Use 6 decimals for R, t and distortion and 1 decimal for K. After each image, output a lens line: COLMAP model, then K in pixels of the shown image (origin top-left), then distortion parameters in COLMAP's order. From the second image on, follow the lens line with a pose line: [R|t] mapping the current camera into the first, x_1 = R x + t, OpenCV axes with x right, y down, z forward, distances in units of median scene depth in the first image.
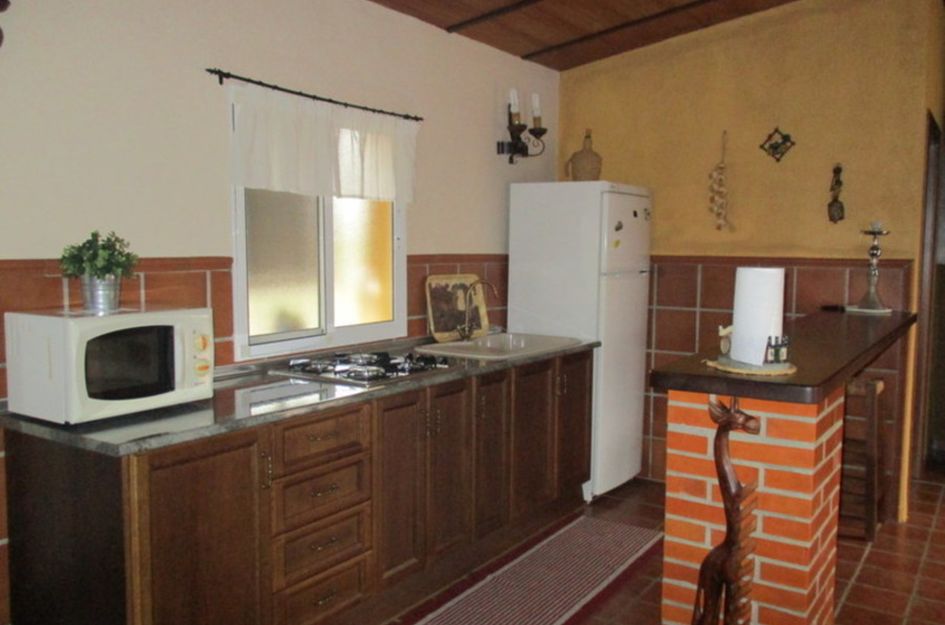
lens RADIAL K [[792.5, 0, 473.4], [0, 792.5, 310.2], [0, 0, 1]] dist [-0.018811, -0.003502]
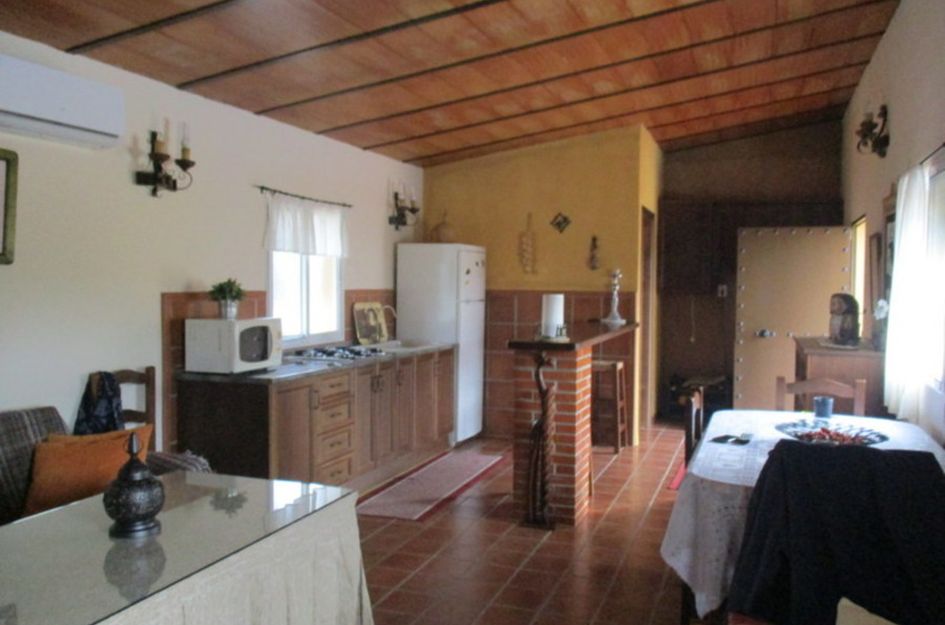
lens RADIAL K [[792.5, 0, 472.1], [0, 792.5, 313.1], [0, 0, 1]] dist [-0.018811, -0.003502]
pose [[0.969072, -0.011638, 0.246503, -0.218172], [0.022163, 0.998955, -0.039966, 0.044752], [-0.245781, 0.044193, 0.968318, -0.588000]]
